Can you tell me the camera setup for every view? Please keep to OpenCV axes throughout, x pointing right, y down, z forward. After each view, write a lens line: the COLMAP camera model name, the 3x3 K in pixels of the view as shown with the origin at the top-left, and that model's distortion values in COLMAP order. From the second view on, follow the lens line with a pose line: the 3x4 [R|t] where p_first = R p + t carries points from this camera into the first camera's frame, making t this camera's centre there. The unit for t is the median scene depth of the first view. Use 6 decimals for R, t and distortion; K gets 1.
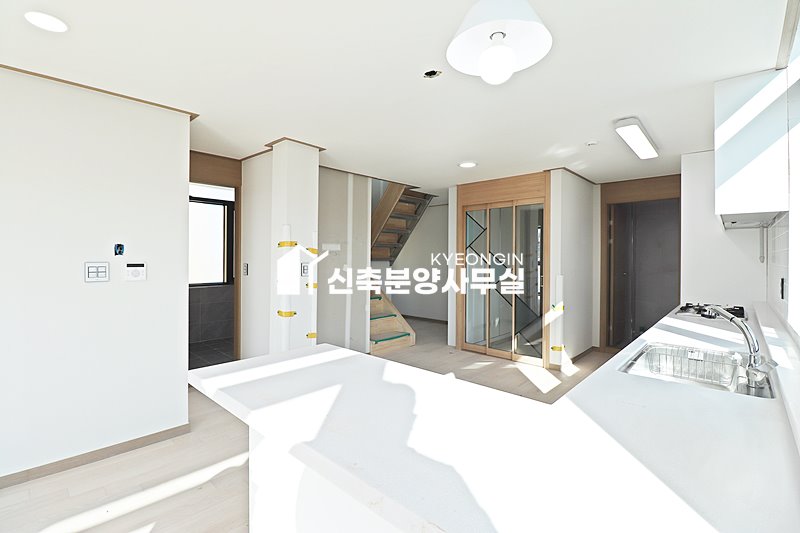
lens RADIAL K [[370.8, 0, 377.5], [0, 370.8, 257.7], [0, 0, 1]] dist [0.002228, -0.009379]
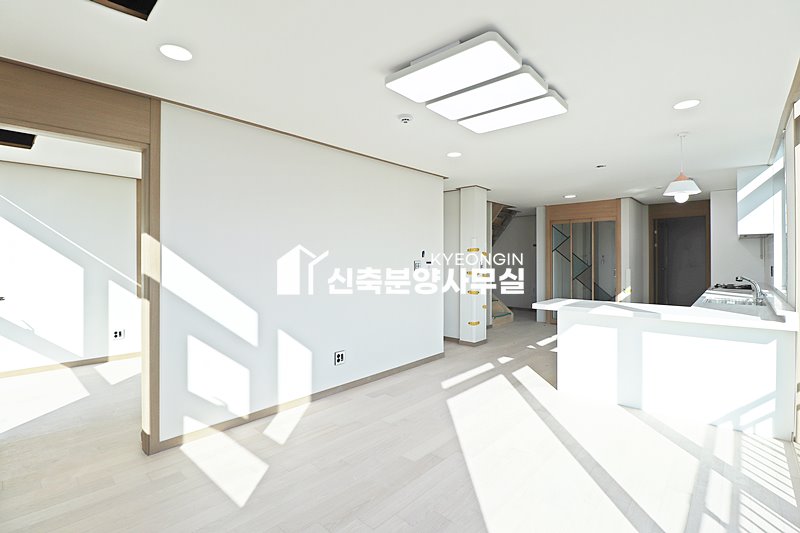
lens RADIAL K [[370.8, 0, 387.9], [0, 370.8, 258.8], [0, 0, 1]] dist [0.002228, -0.009379]
pose [[0.999858, -0.008231, 0.014677, -0.602649], [0.008253, 0.999965, -0.001463, 0.001171], [-0.014664, 0.001584, 0.999891, -0.578086]]
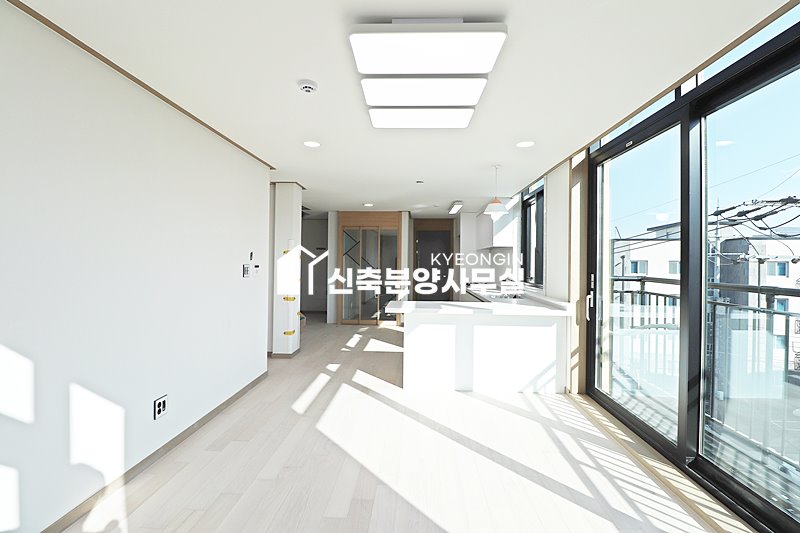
lens RADIAL K [[370.8, 0, 394.9], [0, 370.8, 259.8], [0, 0, 1]] dist [0.002228, -0.009379]
pose [[0.762981, 0.005902, 0.646394, -0.829417], [-0.005253, 0.999982, -0.002930, -0.004010], [-0.646399, -0.001160, 0.762998, -0.373520]]
